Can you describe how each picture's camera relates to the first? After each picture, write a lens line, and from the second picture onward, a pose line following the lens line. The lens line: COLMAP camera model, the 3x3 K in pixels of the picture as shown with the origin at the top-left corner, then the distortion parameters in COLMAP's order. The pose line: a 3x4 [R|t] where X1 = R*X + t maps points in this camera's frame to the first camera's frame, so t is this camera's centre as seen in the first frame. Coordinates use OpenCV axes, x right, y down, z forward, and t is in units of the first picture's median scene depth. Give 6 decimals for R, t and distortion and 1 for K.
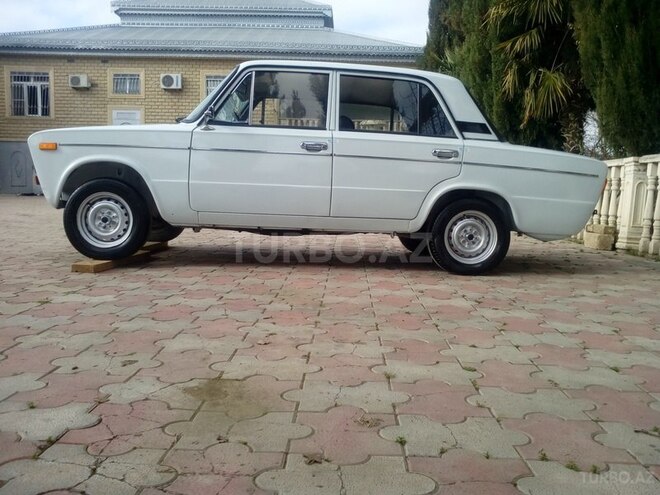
lens RADIAL K [[618.3, 0, 330.0], [0, 618.3, 247.5], [0, 0, 1]] dist [-0.014045, -0.014353]
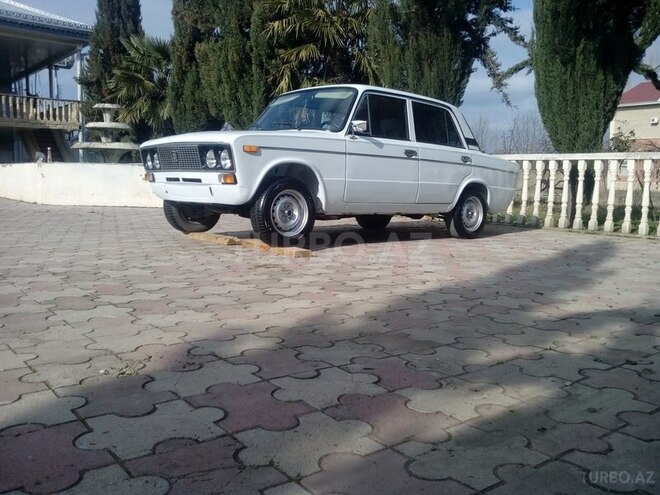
lens RADIAL K [[618.3, 0, 330.0], [0, 618.3, 247.5], [0, 0, 1]] dist [-0.014045, -0.014353]
pose [[0.759064, -0.082596, 0.645756, -1.056359], [0.058512, 0.996560, 0.058686, -0.042573], [-0.648382, -0.006762, 0.761285, 0.051770]]
